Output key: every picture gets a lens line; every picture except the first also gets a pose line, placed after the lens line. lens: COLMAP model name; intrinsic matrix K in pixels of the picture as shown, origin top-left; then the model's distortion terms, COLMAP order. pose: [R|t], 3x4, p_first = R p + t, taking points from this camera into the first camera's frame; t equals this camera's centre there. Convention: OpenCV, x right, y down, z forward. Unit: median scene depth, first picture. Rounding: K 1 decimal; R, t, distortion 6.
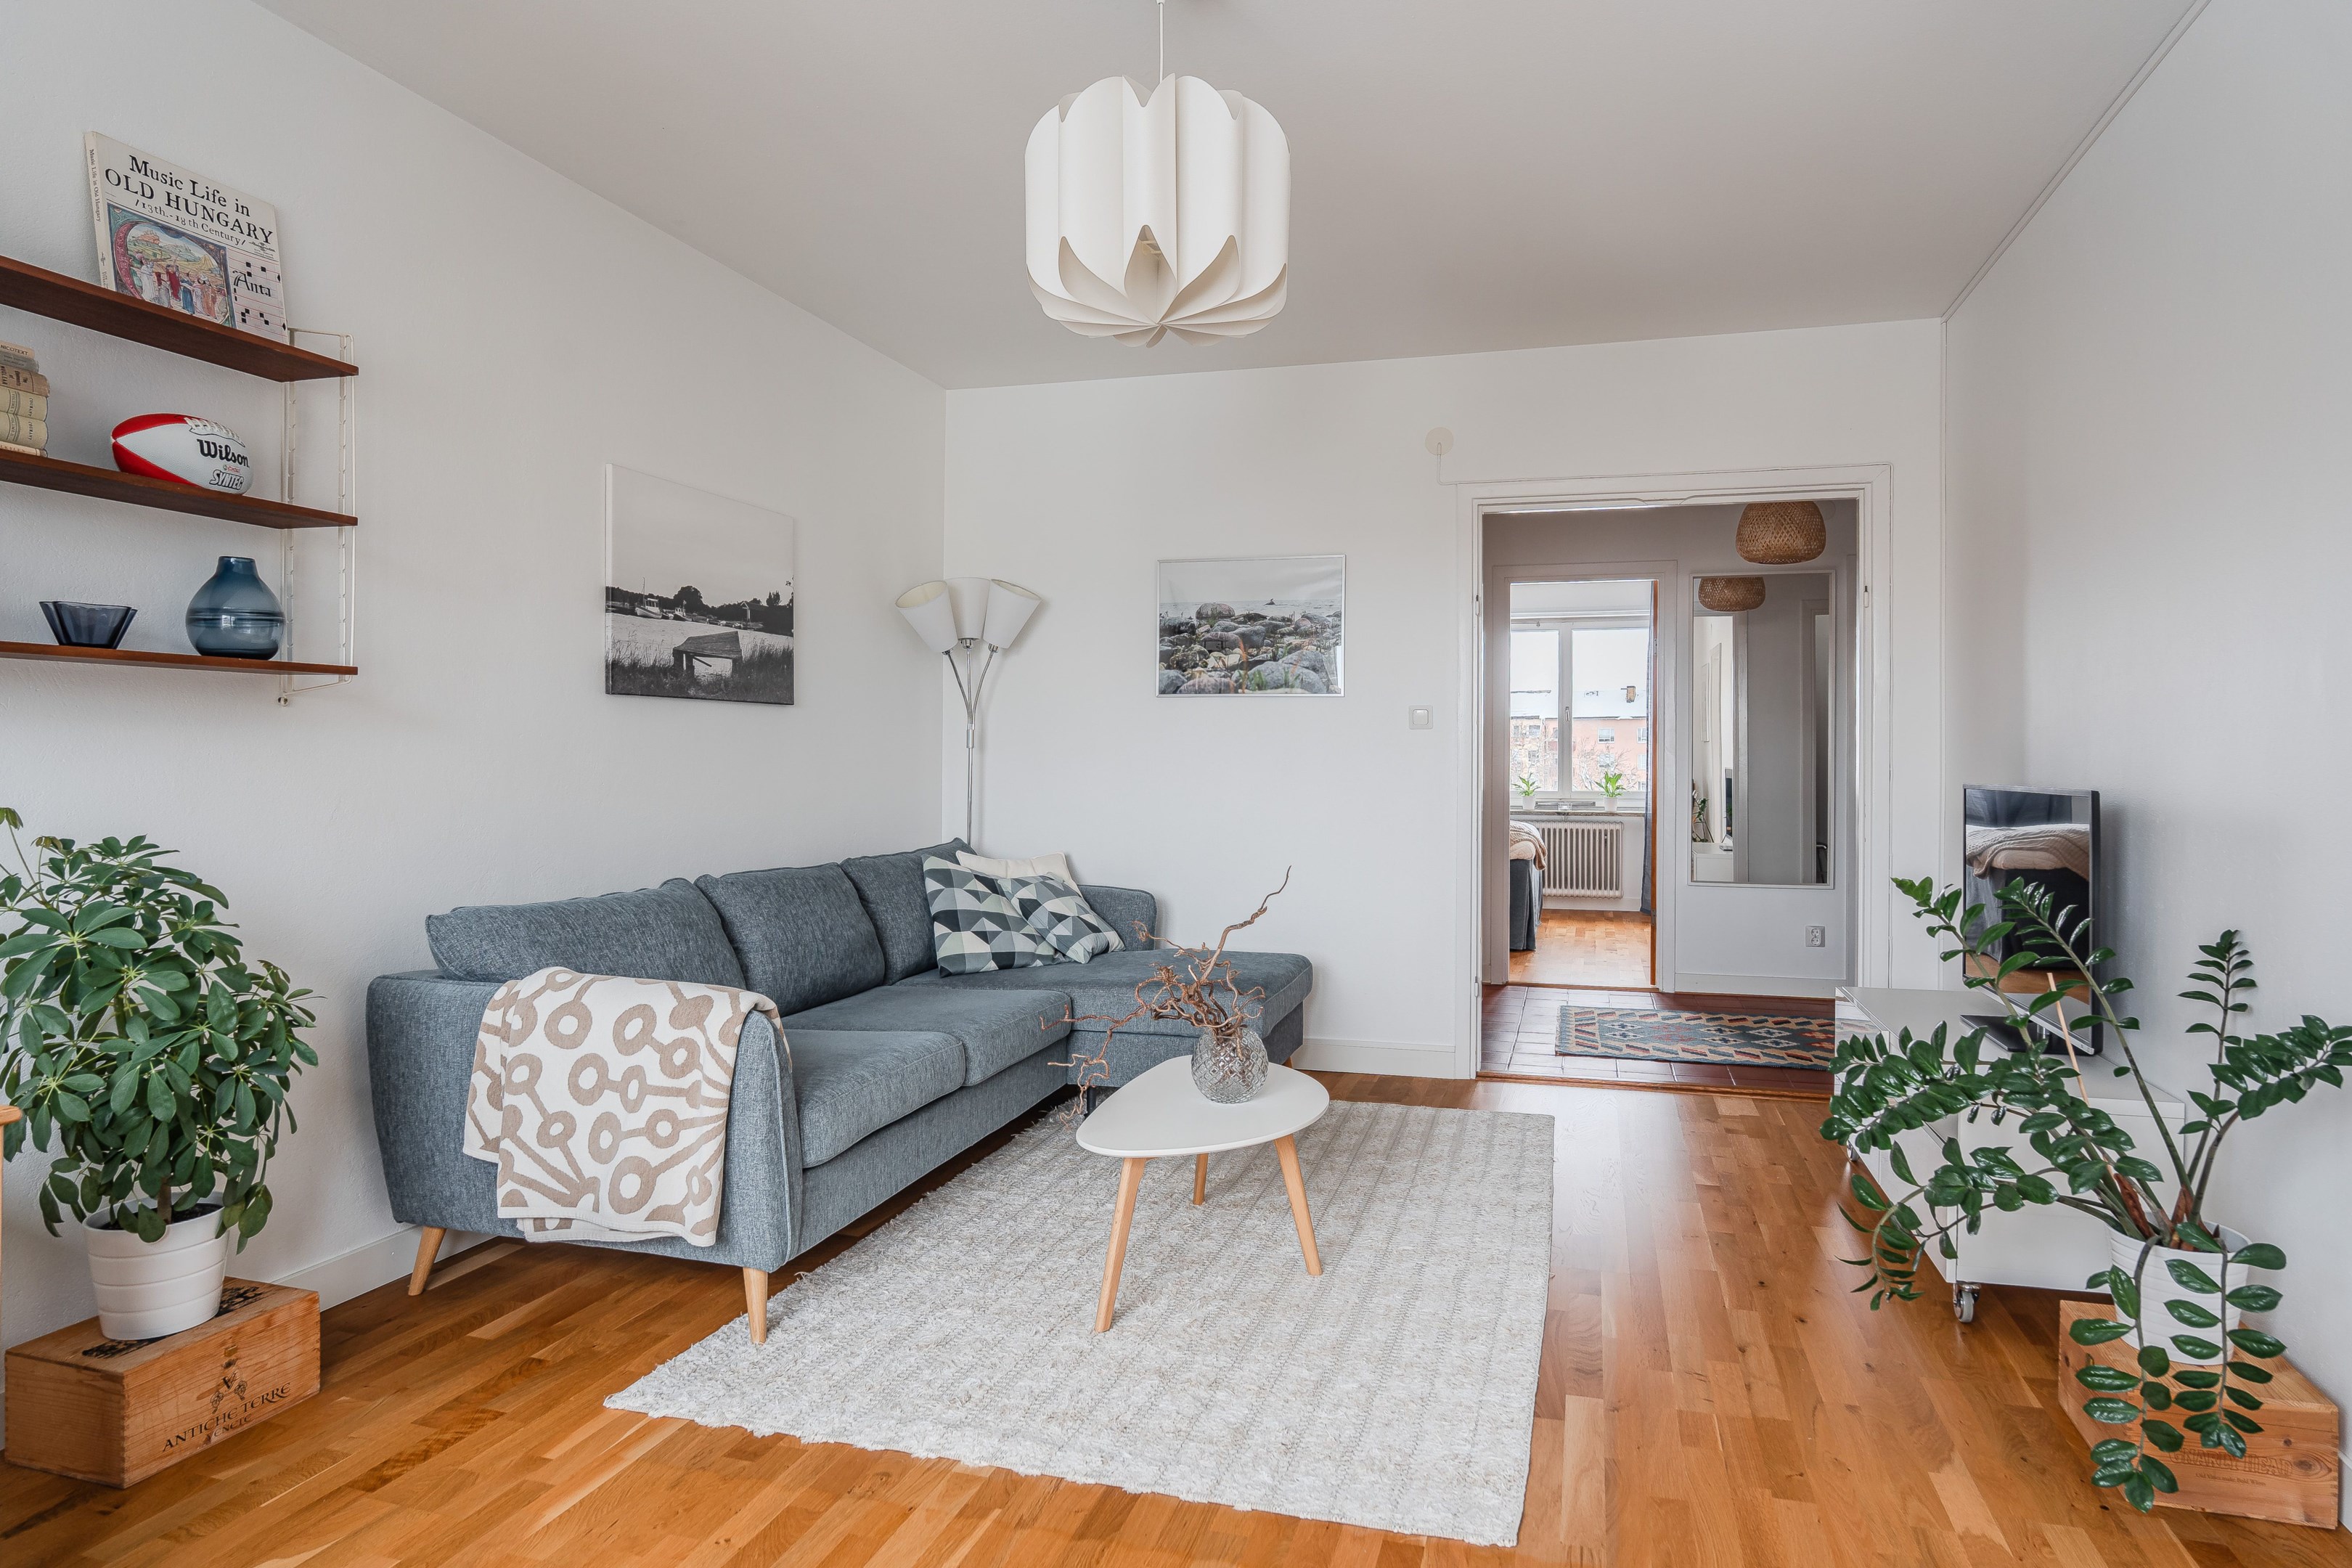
lens RADIAL K [[1312.0, 0, 1194.6], [0, 1312.0, 766.5], [0, 0, 1]] dist [-0.020206, 0.001445]
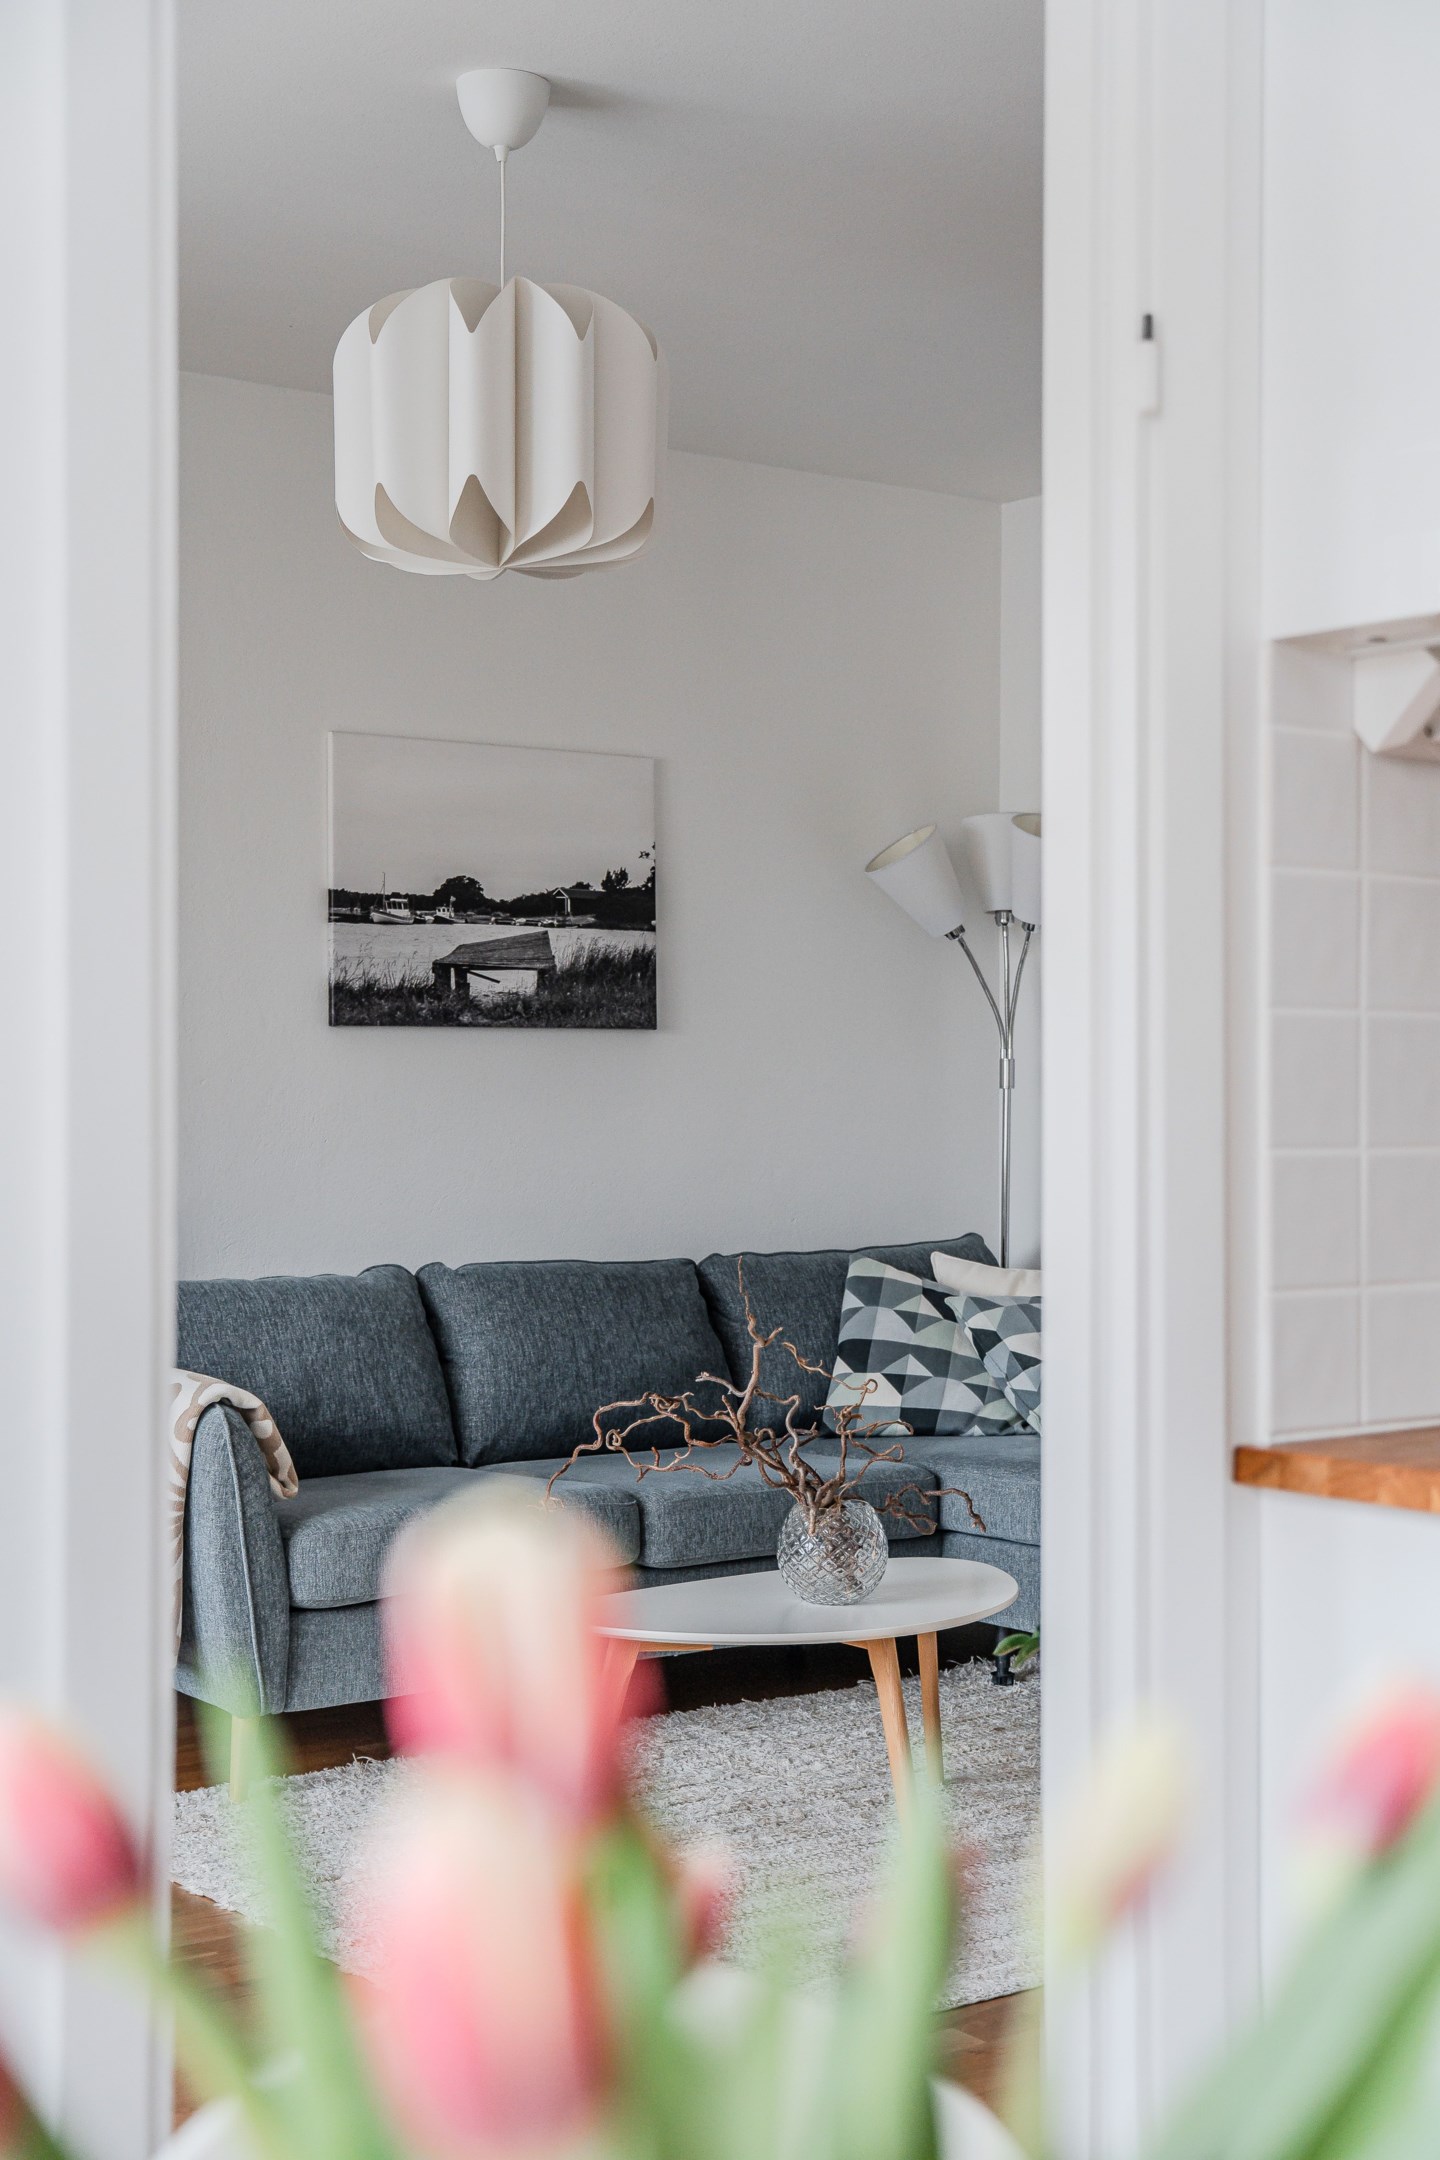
lens RADIAL K [[2836.0, 0, 711.7], [0, 2836.0, 1071.4], [0, 0, 1]] dist [0.040213, 0.000000]
pose [[0.804919, -0.004386, -0.593368, 0.711864], [-0.002455, 0.999940, -0.010721, -0.010530], [0.593380, 0.010086, 0.804860, -0.220170]]
